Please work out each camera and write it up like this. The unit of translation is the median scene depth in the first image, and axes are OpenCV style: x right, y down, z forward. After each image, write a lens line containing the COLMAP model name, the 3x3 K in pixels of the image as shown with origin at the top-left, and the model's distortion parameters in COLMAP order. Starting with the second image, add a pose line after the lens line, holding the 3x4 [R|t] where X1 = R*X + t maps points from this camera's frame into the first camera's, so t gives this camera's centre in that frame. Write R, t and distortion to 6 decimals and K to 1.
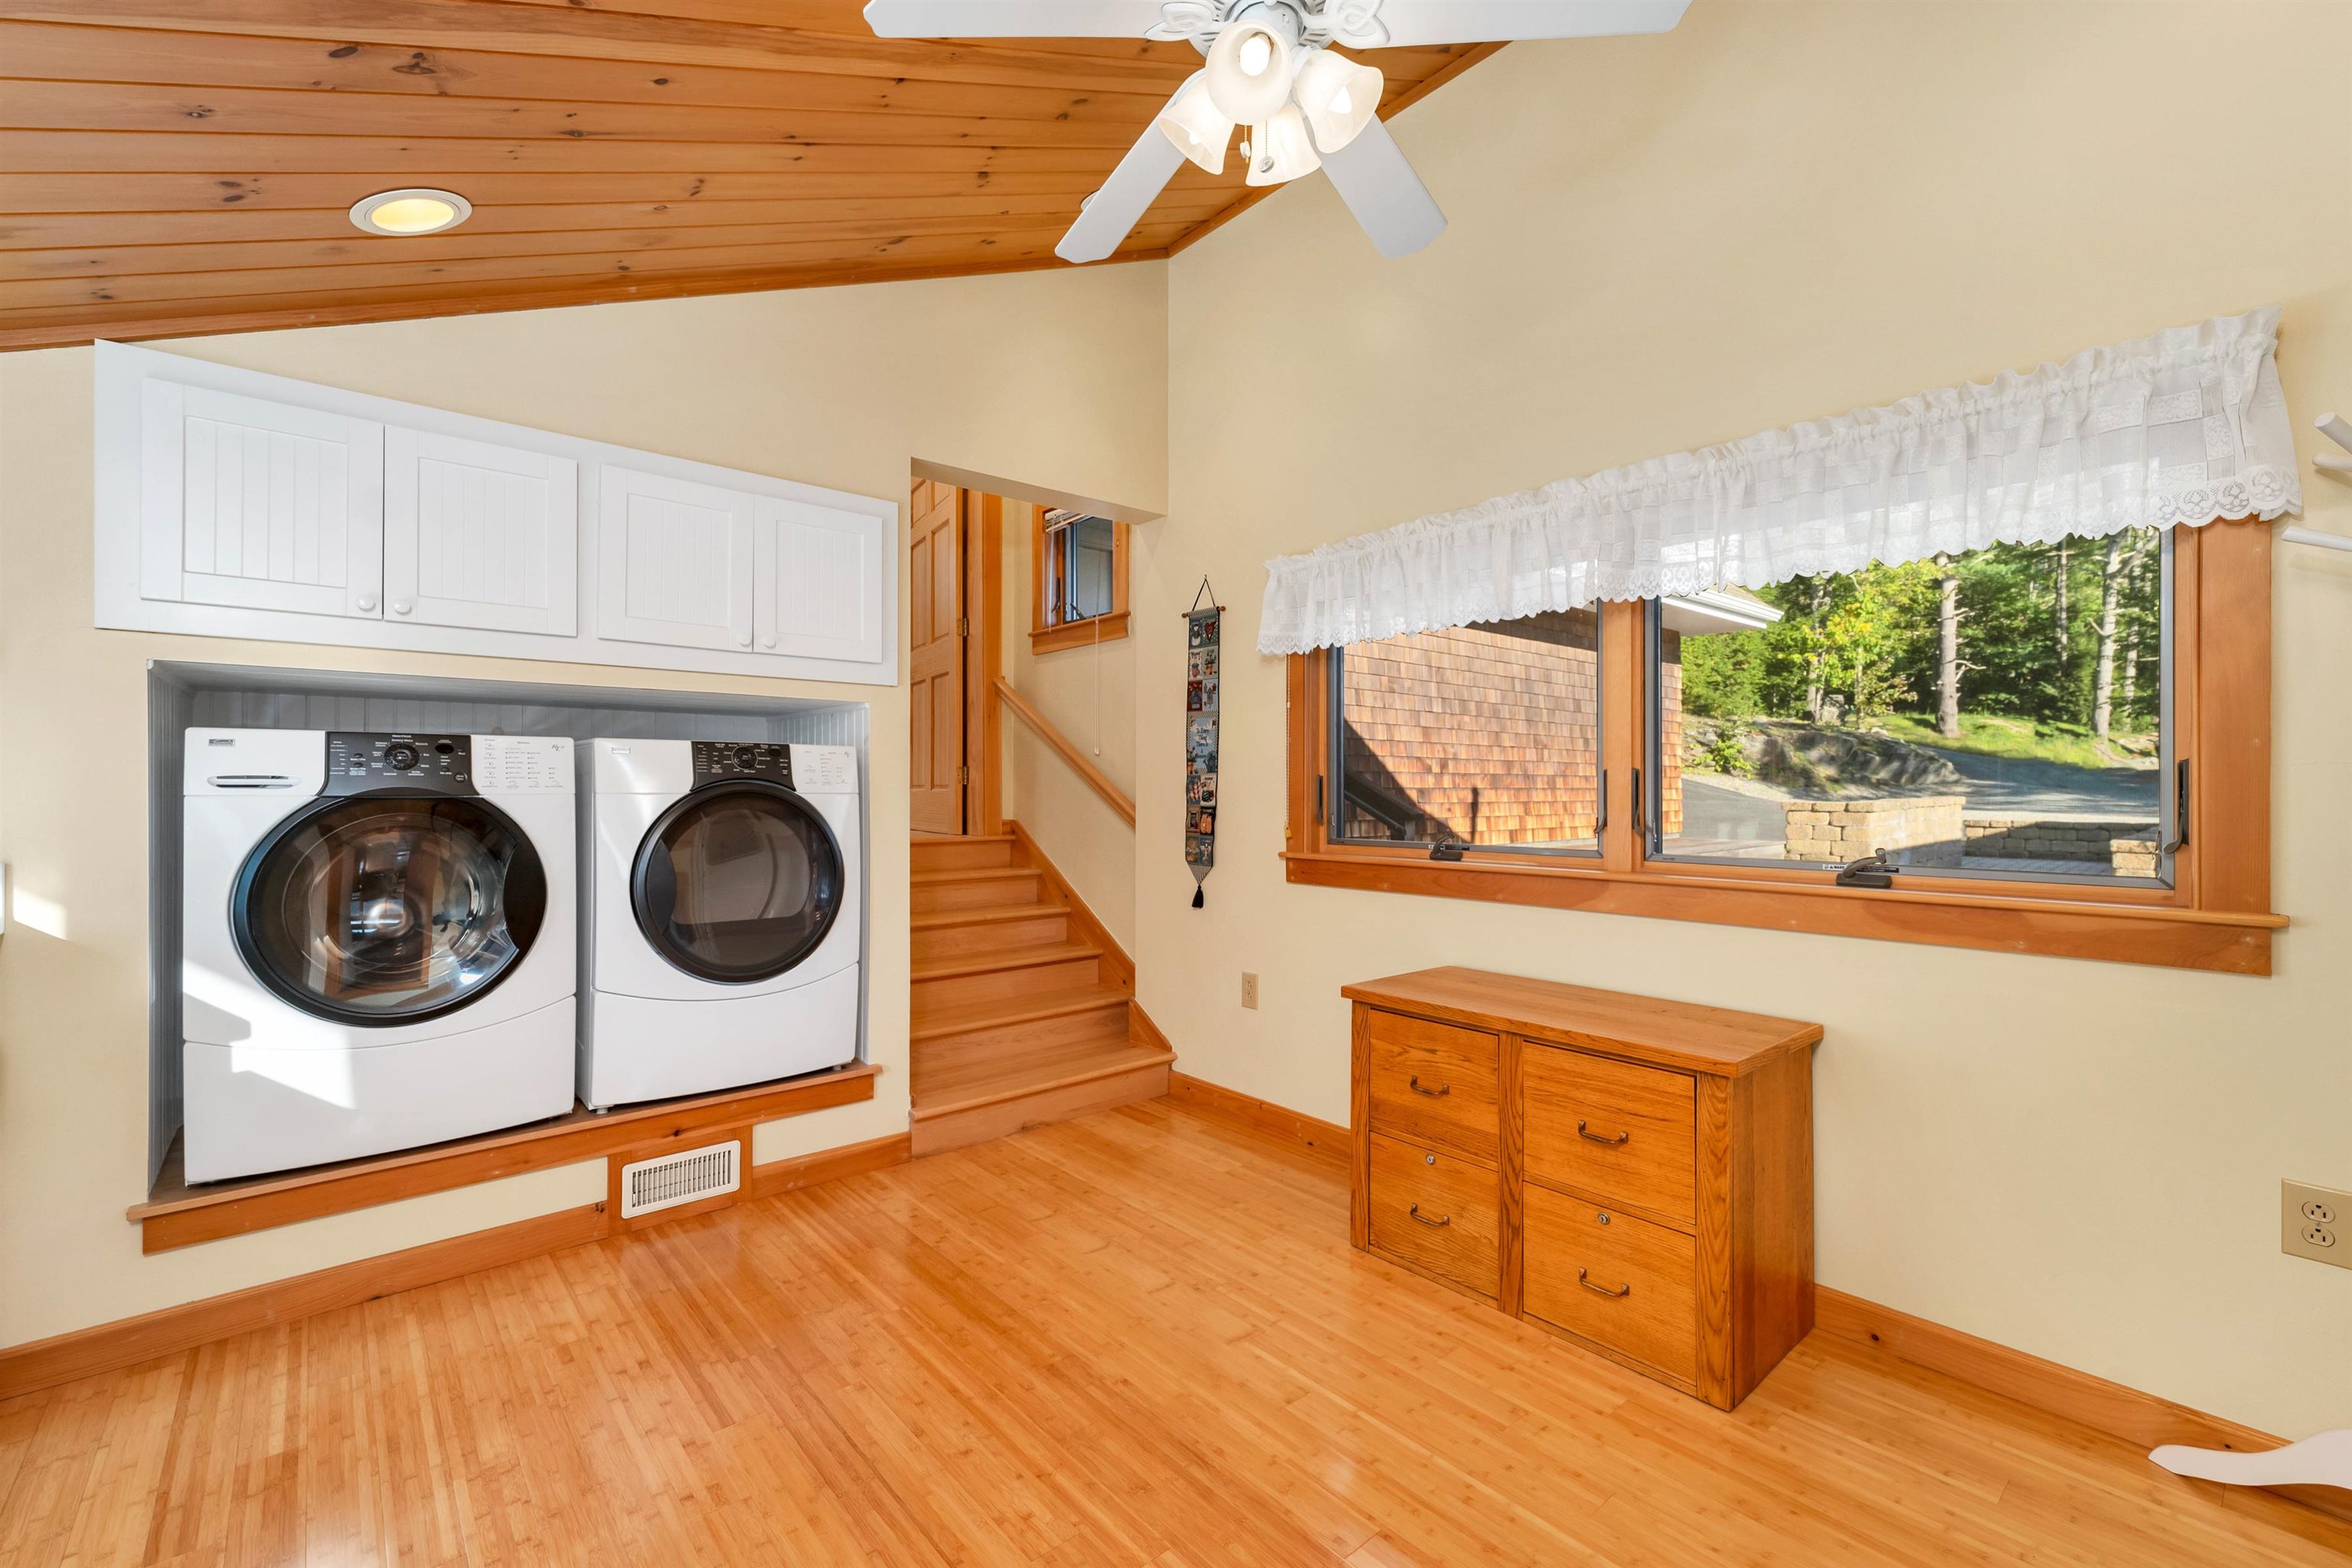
lens RADIAL K [[1027.2, 0, 1164.5], [0, 1027.2, 783.3], [0, 0, 1]] dist [0.001017, 0.000964]
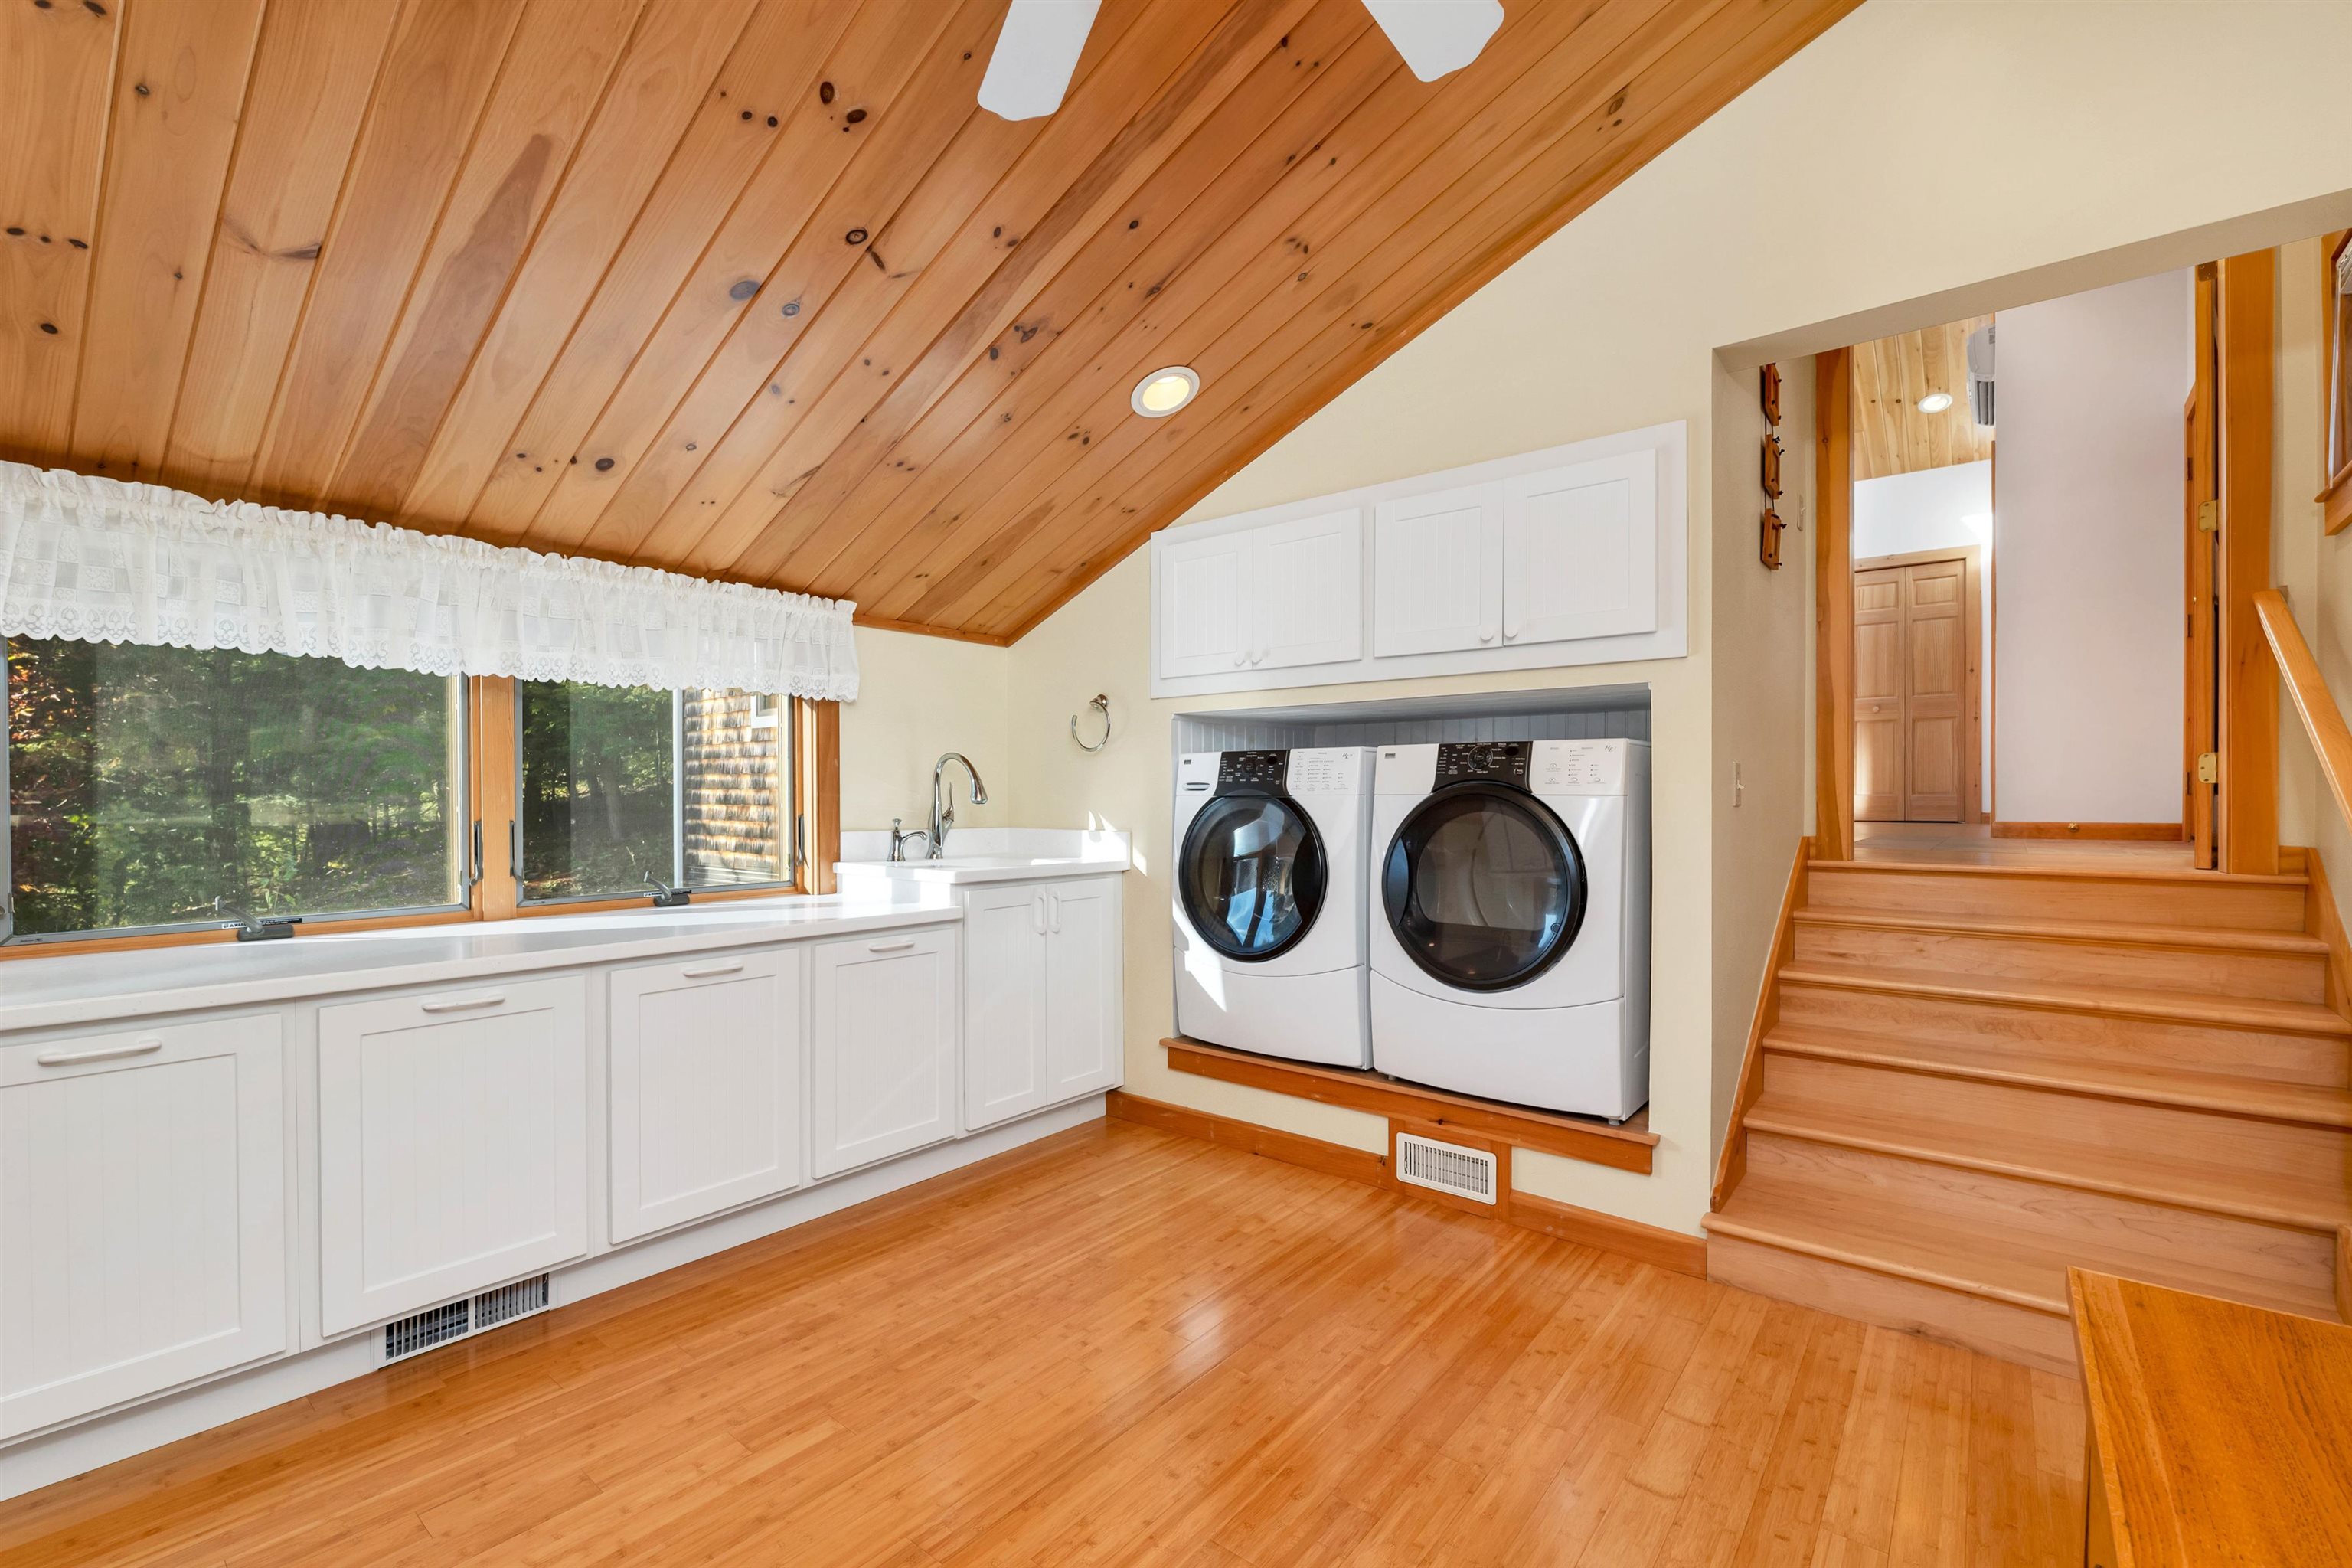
lens RADIAL K [[1027.2, 0, 1165.9], [0, 1027.2, 797.9], [0, 0, 1]] dist [0.001017, 0.000964]
pose [[0.151391, 0.003804, -0.988467, 0.528441], [0.006693, 0.999966, 0.004874, 0.006230], [0.988451, -0.007353, 0.151360, 0.590734]]
